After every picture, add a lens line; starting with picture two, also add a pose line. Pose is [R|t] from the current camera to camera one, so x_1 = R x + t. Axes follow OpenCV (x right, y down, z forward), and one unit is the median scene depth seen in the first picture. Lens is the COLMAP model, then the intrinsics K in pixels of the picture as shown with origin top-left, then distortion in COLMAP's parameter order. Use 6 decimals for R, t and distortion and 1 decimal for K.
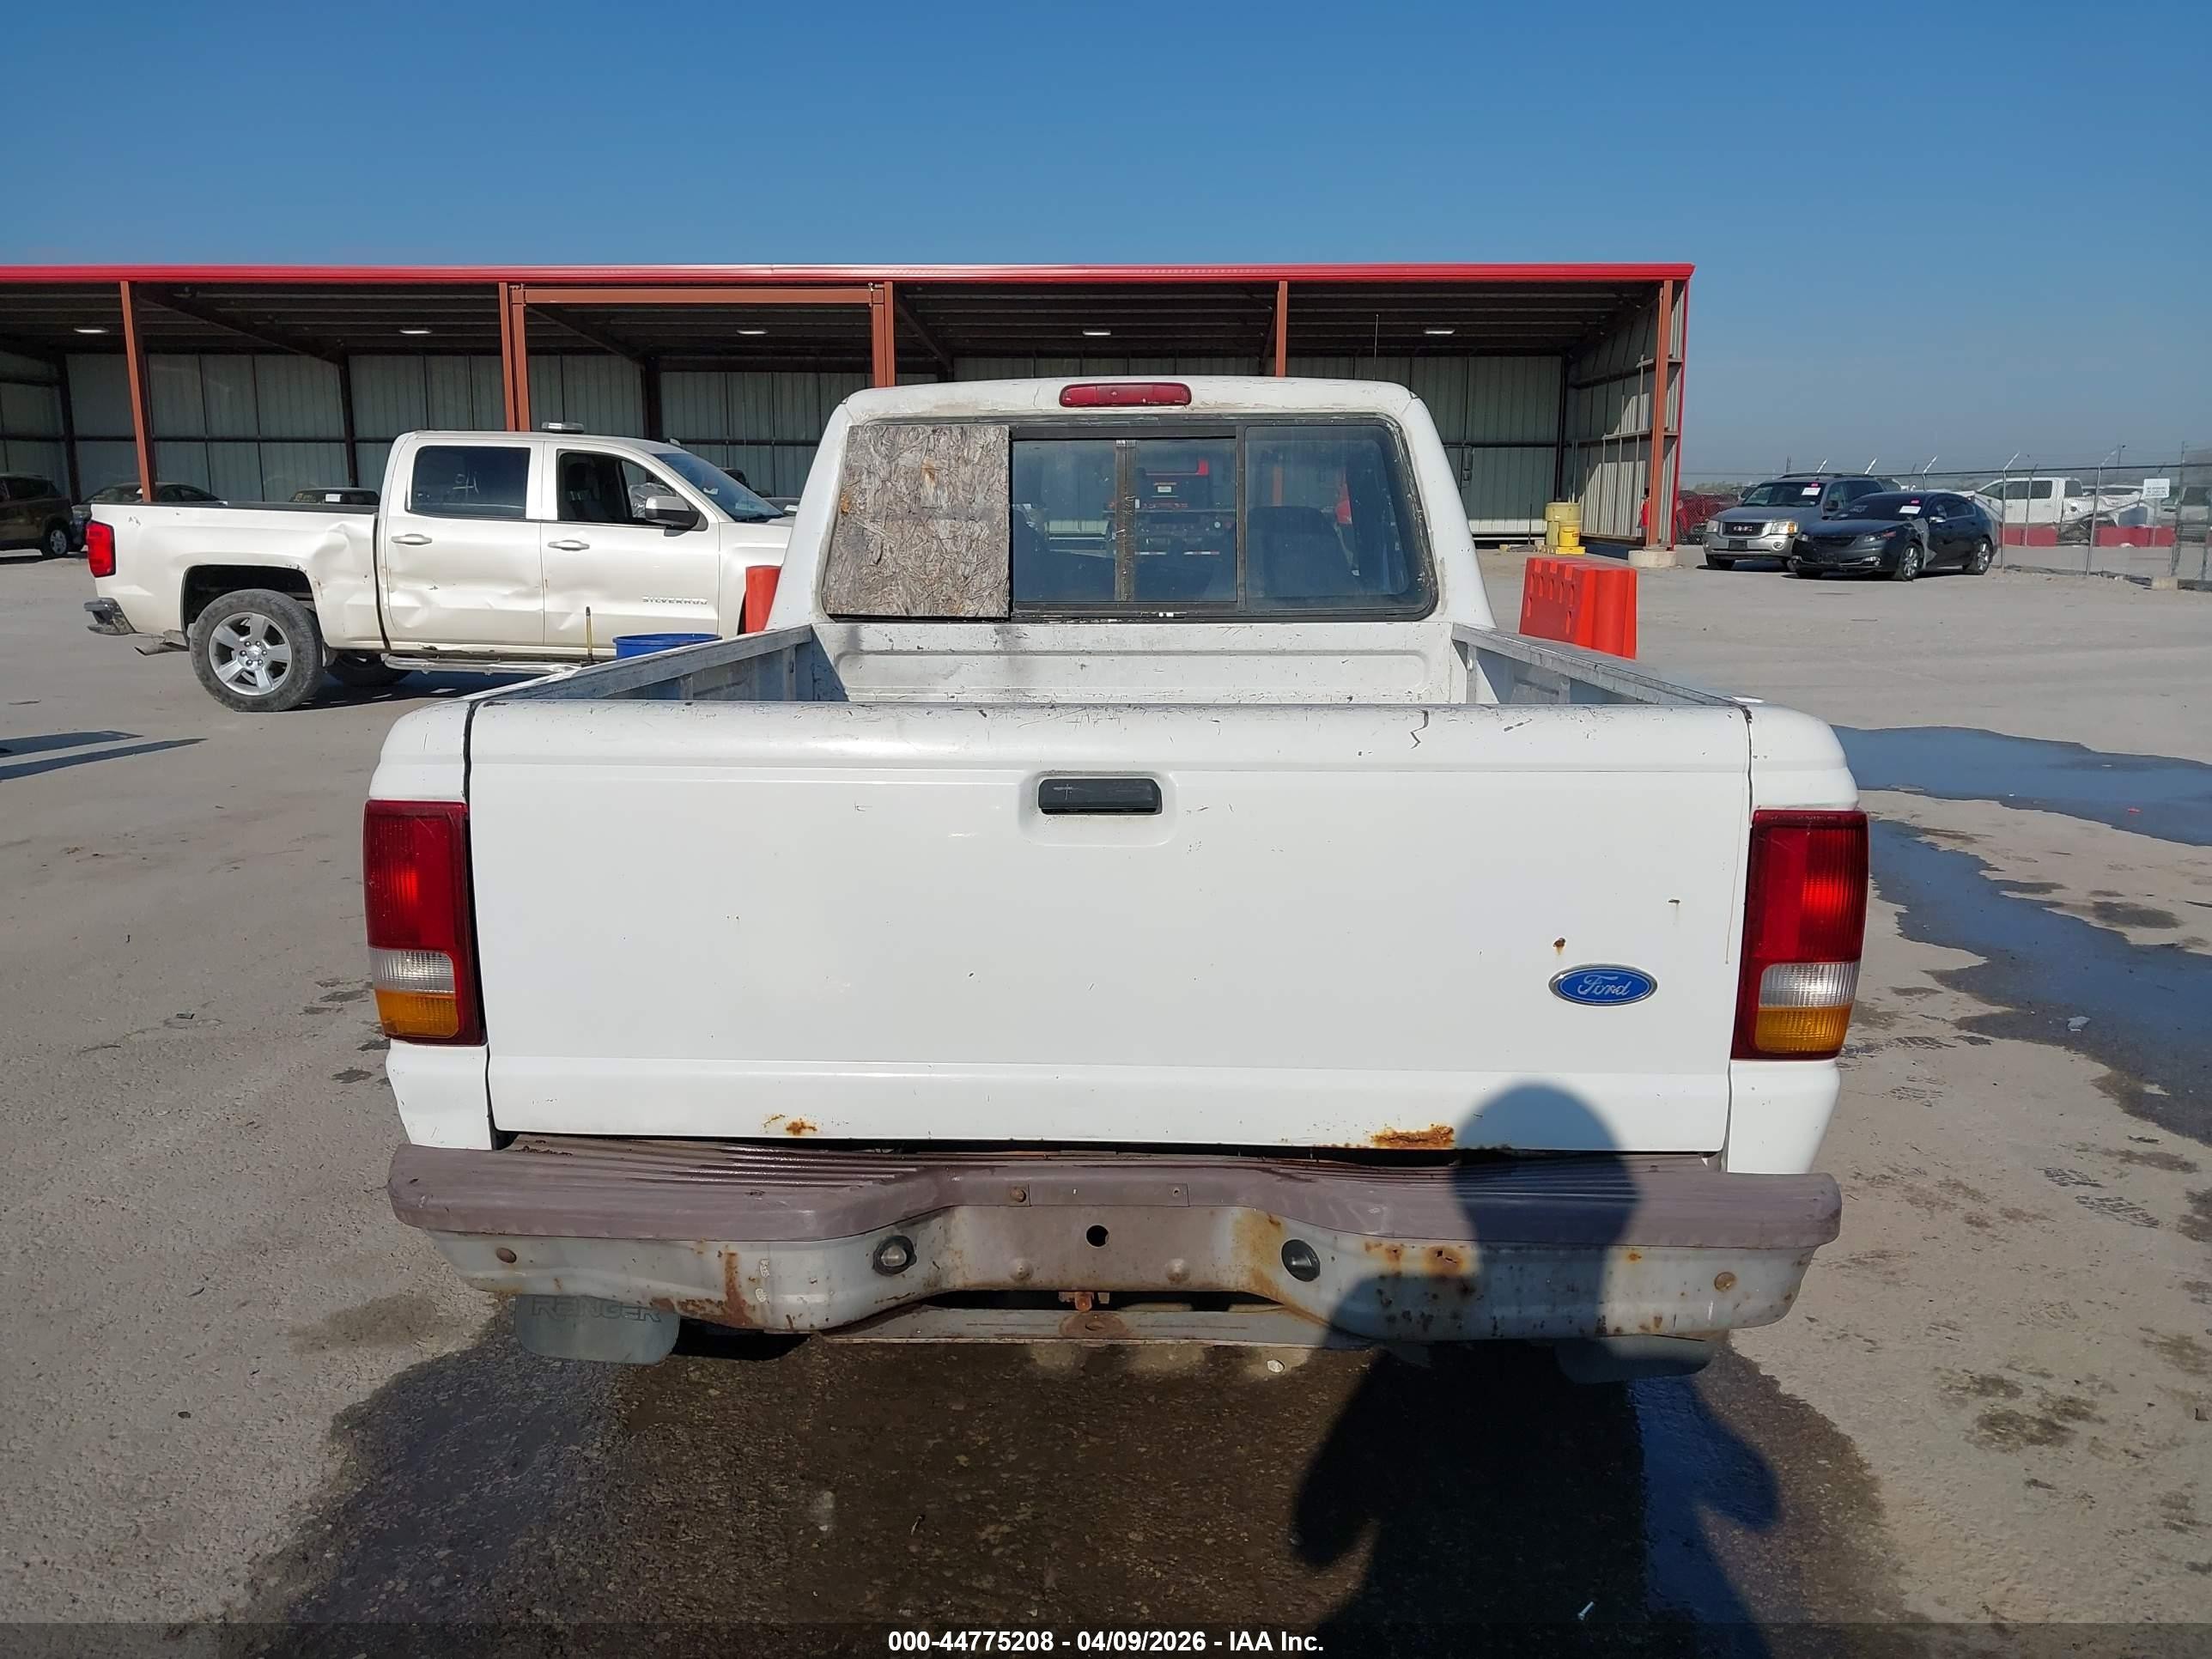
lens RADIAL K [[1749.6, 0, 1093.3], [0, 1749.6, 817.8], [0, 0, 1]] dist [0.014557, -0.017258]
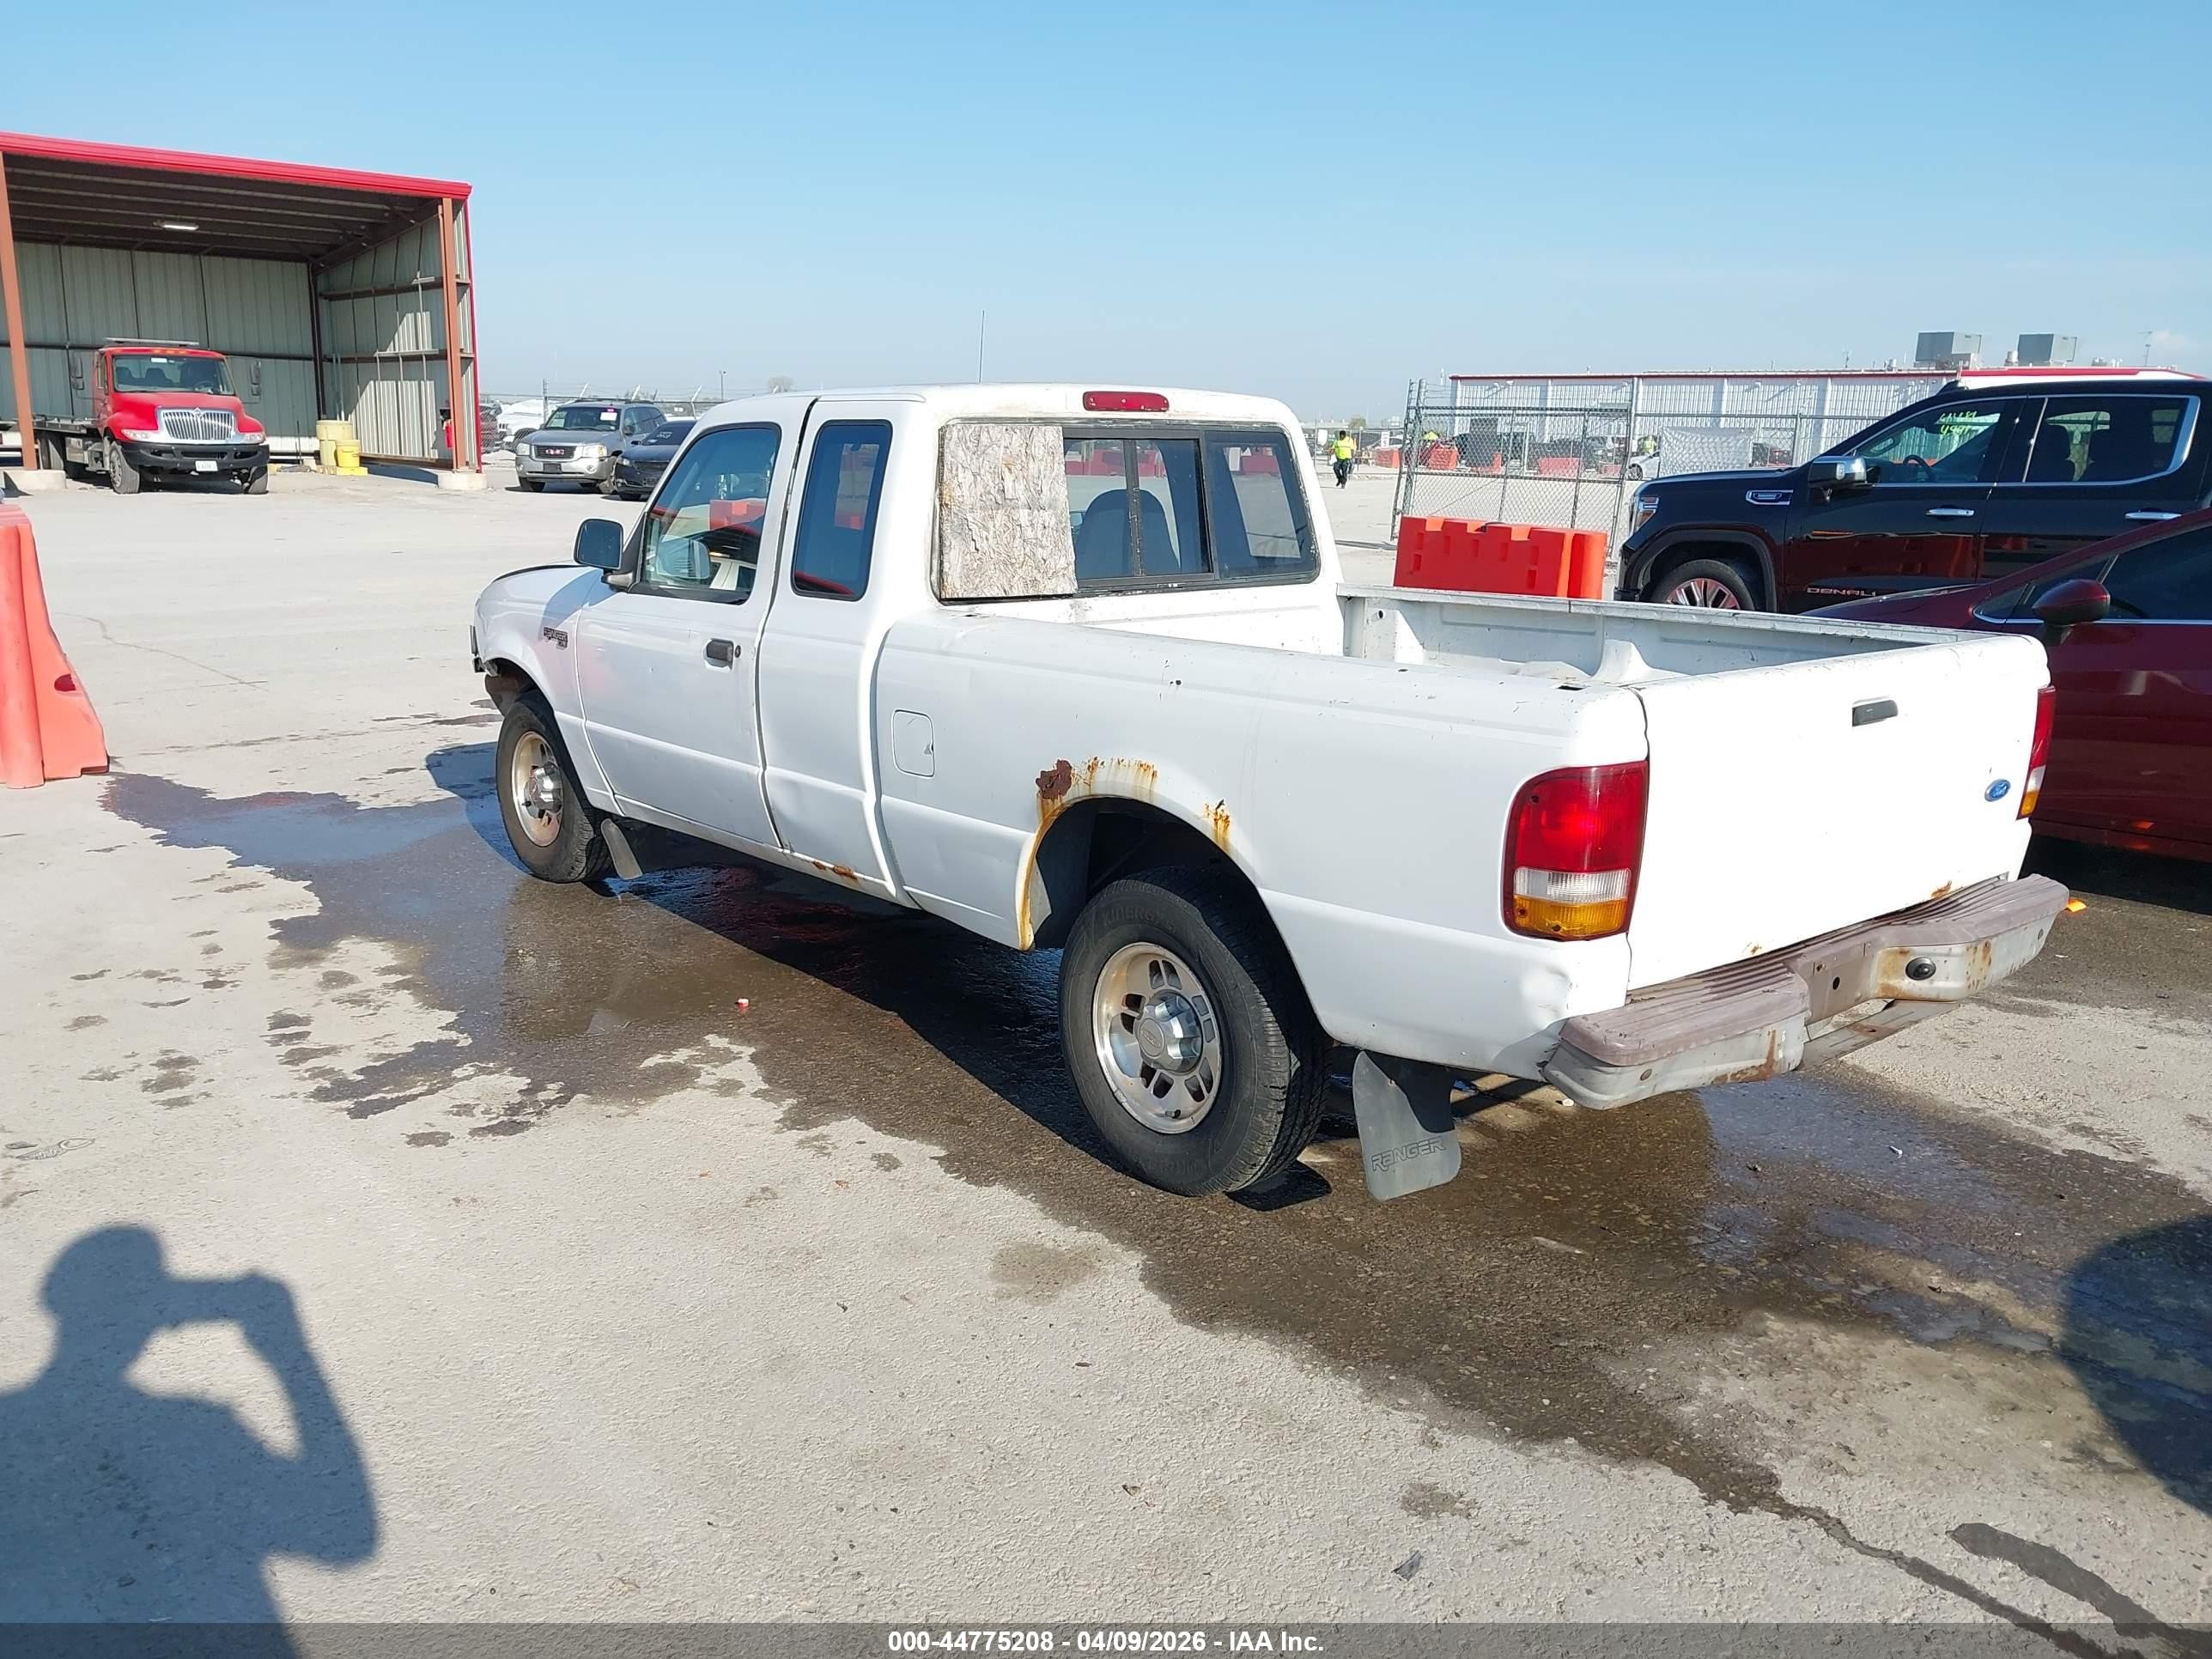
lens RADIAL K [[1744.6, 0, 1106.0], [0, 1744.6, 829.5], [0, 0, 1]] dist [-0.000162, -0.002222]
pose [[0.743227, -0.135638, 0.655146, -0.108483], [0.099233, 0.990751, 0.092545, -0.008580], [-0.661639, -0.003770, 0.749813, 0.015580]]
